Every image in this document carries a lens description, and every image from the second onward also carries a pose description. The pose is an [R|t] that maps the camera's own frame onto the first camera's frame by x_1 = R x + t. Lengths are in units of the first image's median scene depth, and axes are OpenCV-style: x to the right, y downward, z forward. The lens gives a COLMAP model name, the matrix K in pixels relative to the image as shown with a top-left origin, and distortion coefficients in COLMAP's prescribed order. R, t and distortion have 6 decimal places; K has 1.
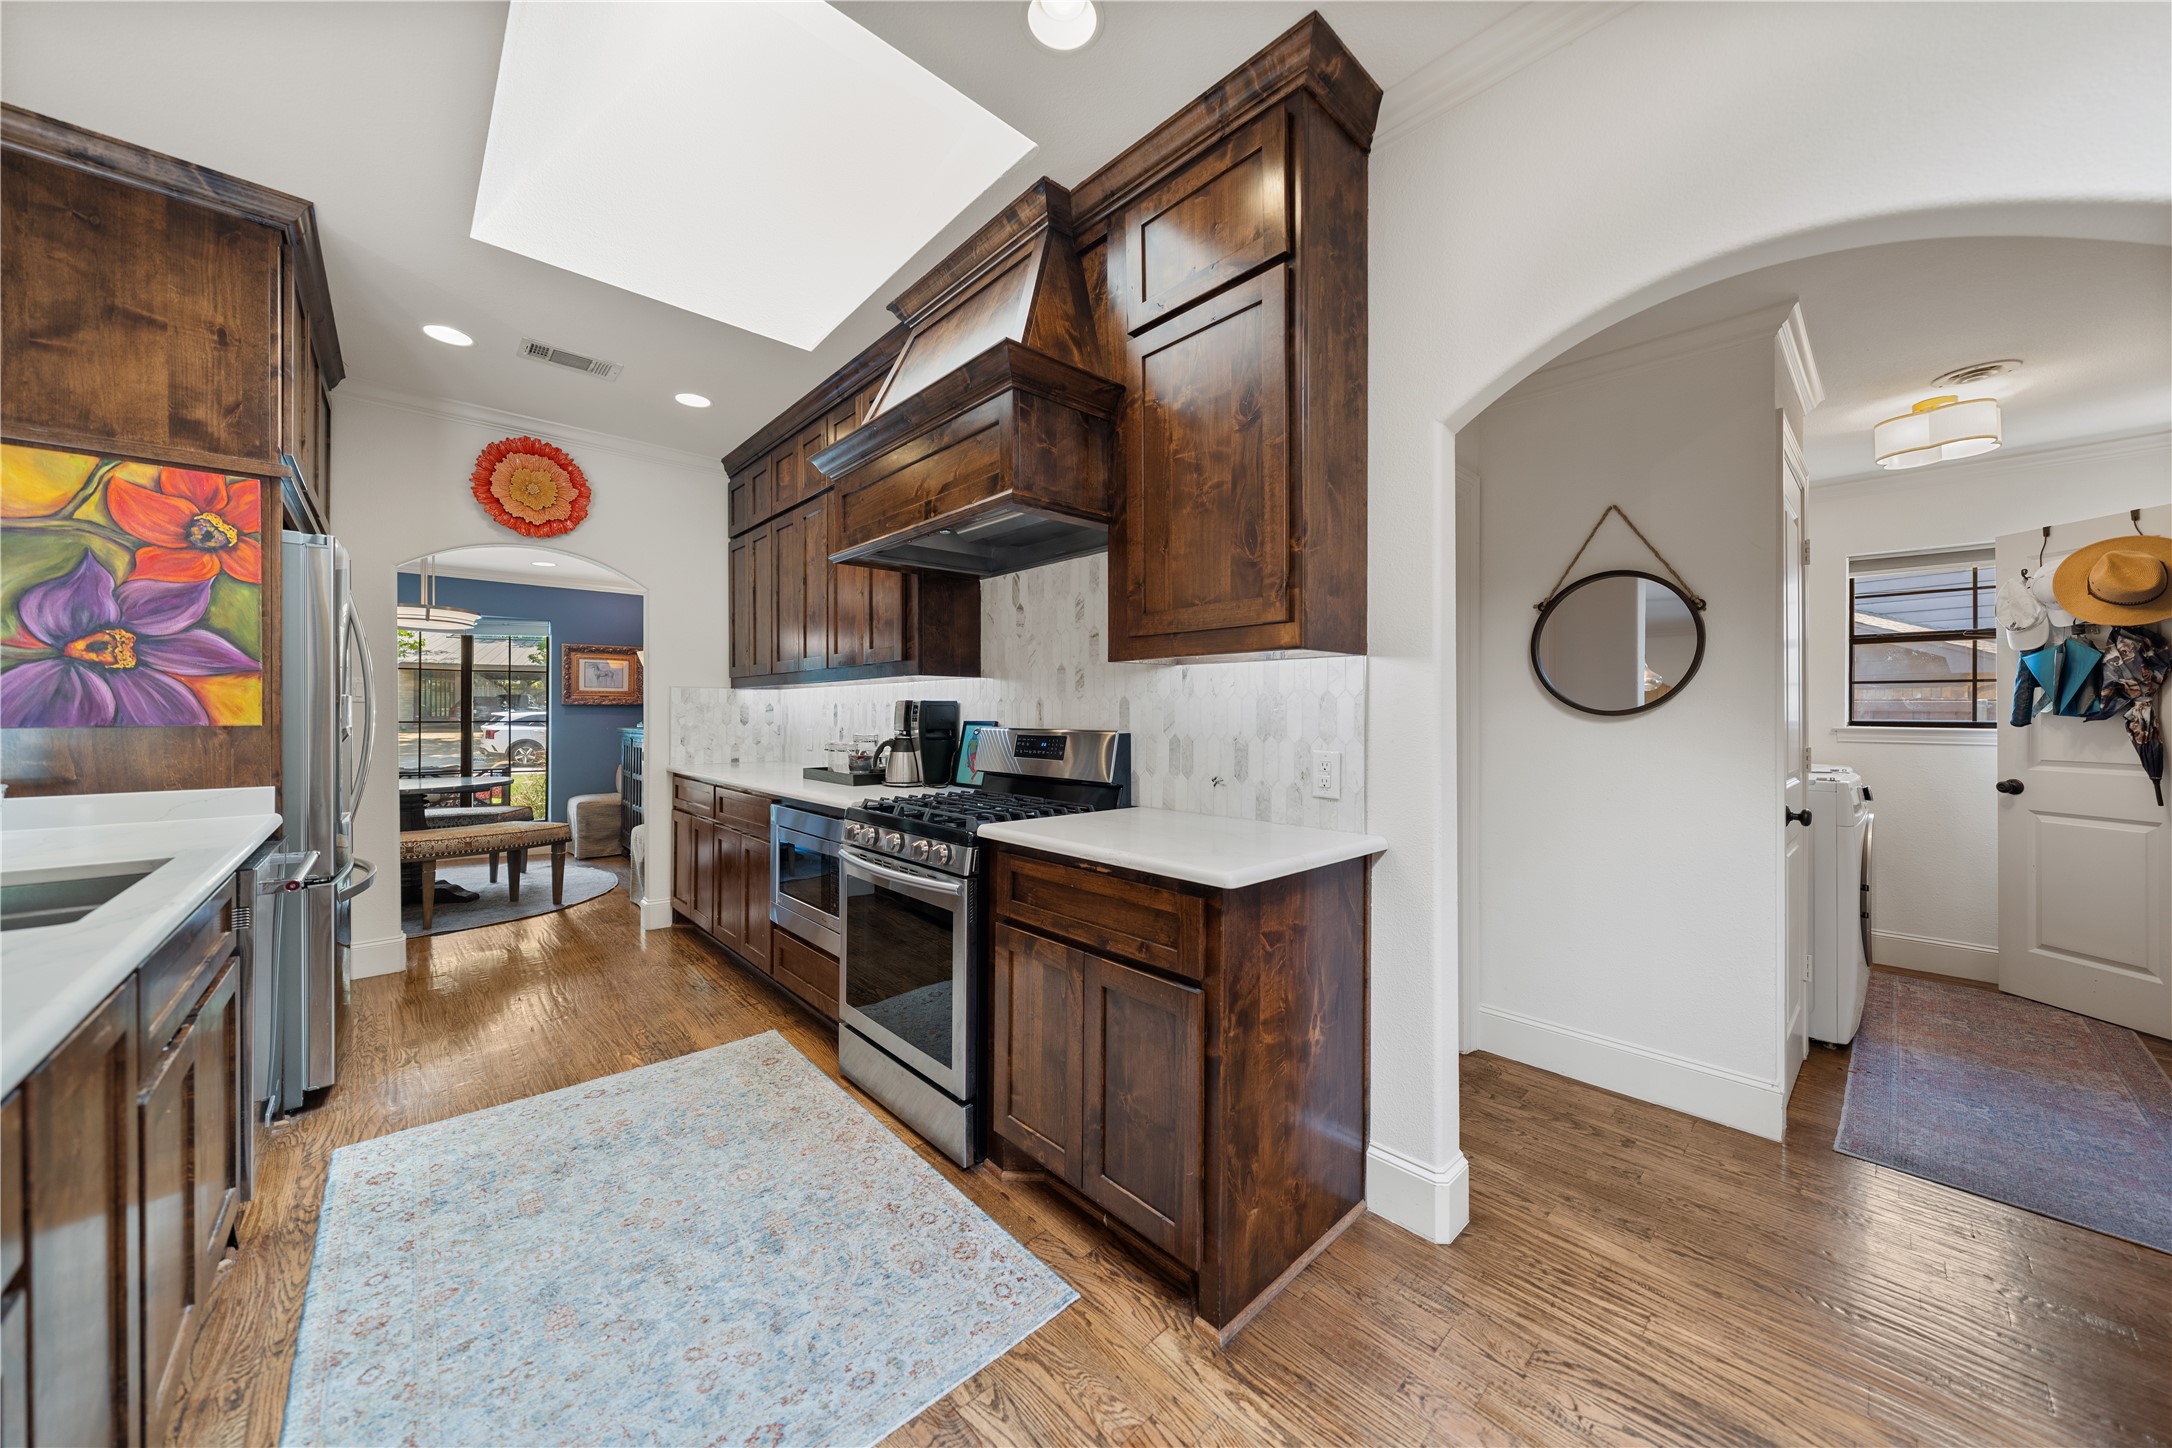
lens RADIAL K [[748.9, 0, 1096.4], [0, 748.9, 714.7], [0, 0, 1]] dist [0.001096, -0.000438]
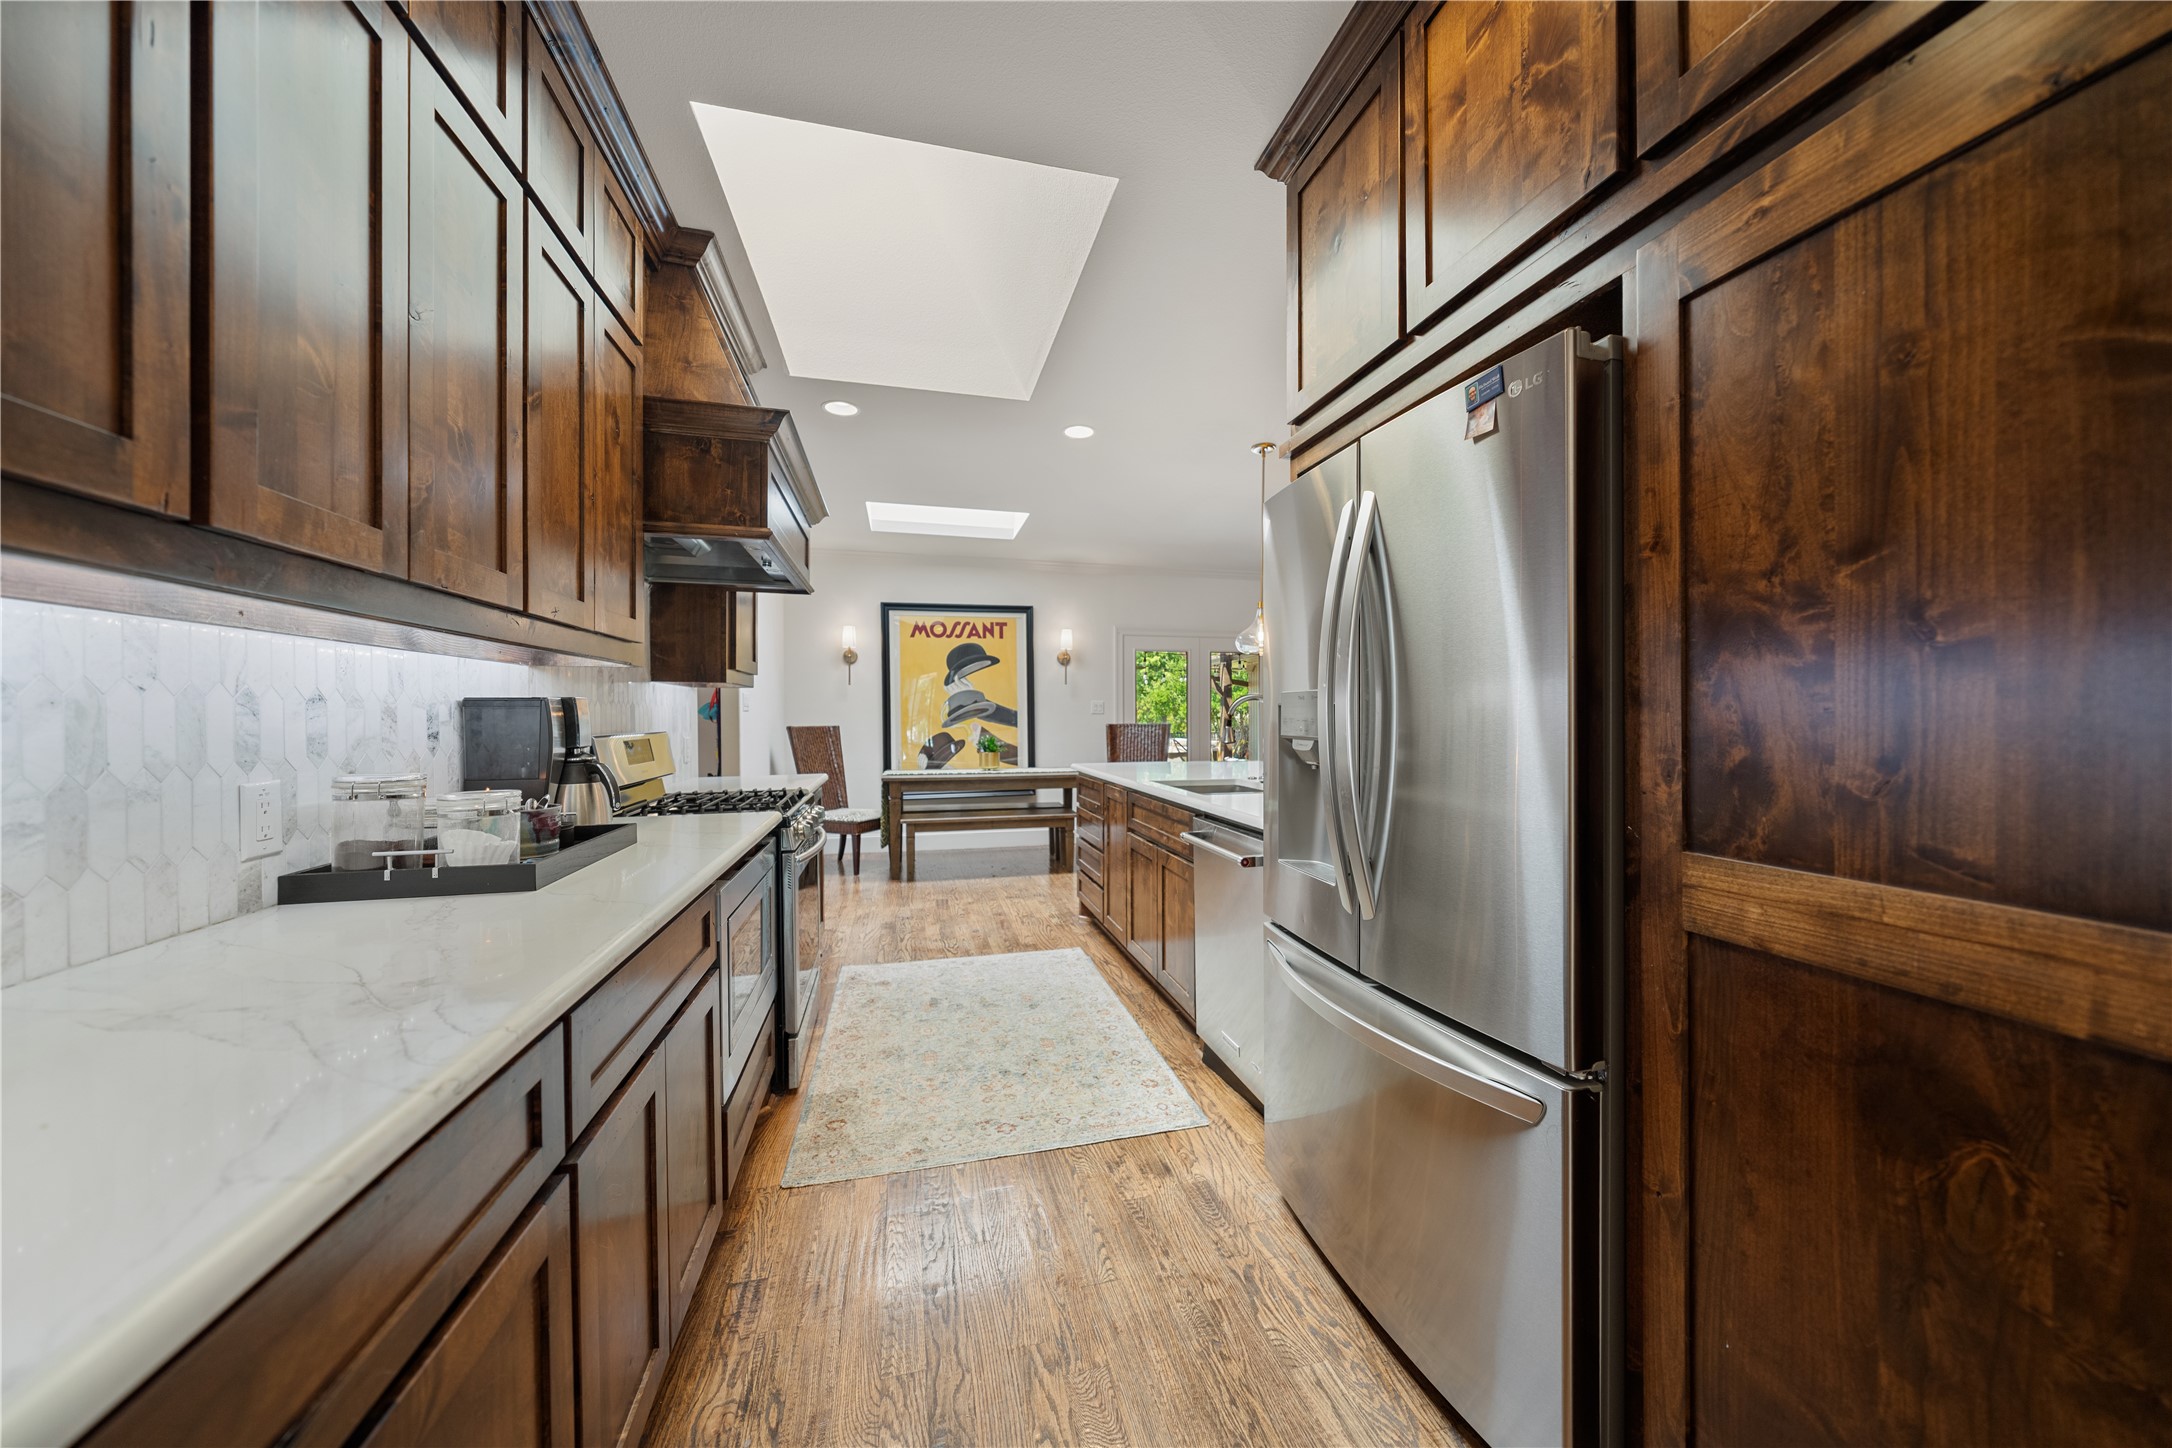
lens RADIAL K [[748.9, 0, 1088.7], [0, 748.9, 724.8], [0, 0, 1]] dist [0.001096, -0.000438]
pose [[-0.872666, -0.006350, 0.488277, -1.374123], [0.001444, 0.999878, 0.015584, -0.006426], [-0.488316, 0.014305, -0.872550, 1.995229]]
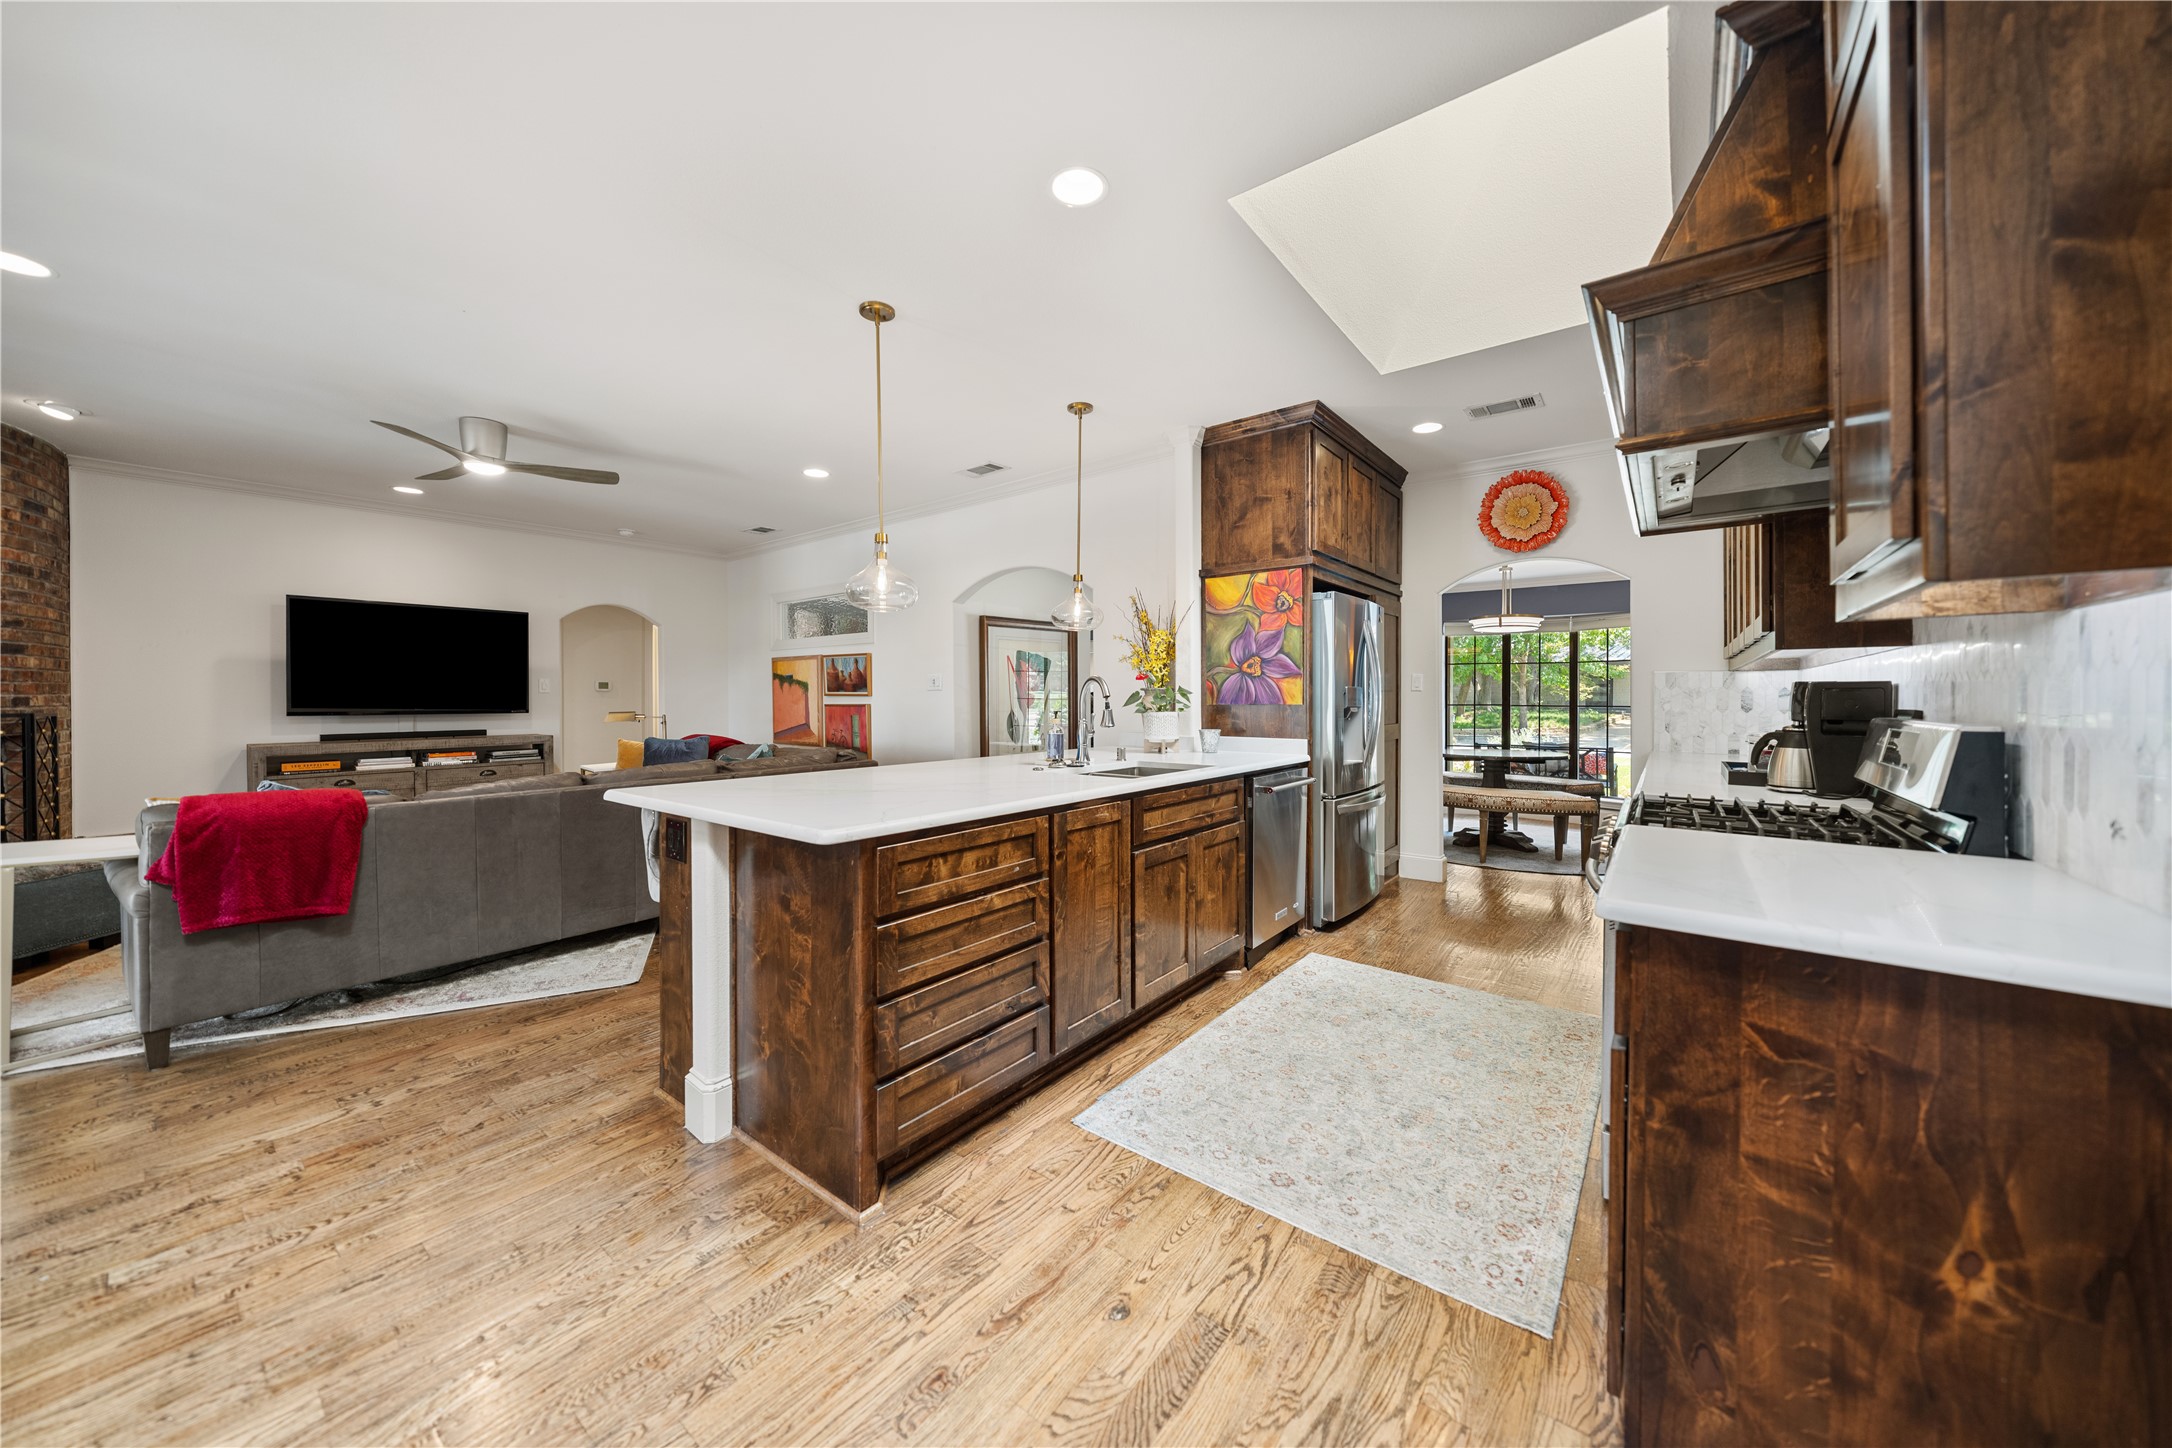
lens RADIAL K [[748.9, 0, 1098.3], [0, 748.9, 700.7], [0, 0, 1]] dist [0.001096, -0.000438]
pose [[0.165065, 0.003129, -0.986278, 0.588719], [-0.003291, 0.999991, 0.002622, 0.001370], [0.986277, 0.002813, 0.165074, 0.232219]]
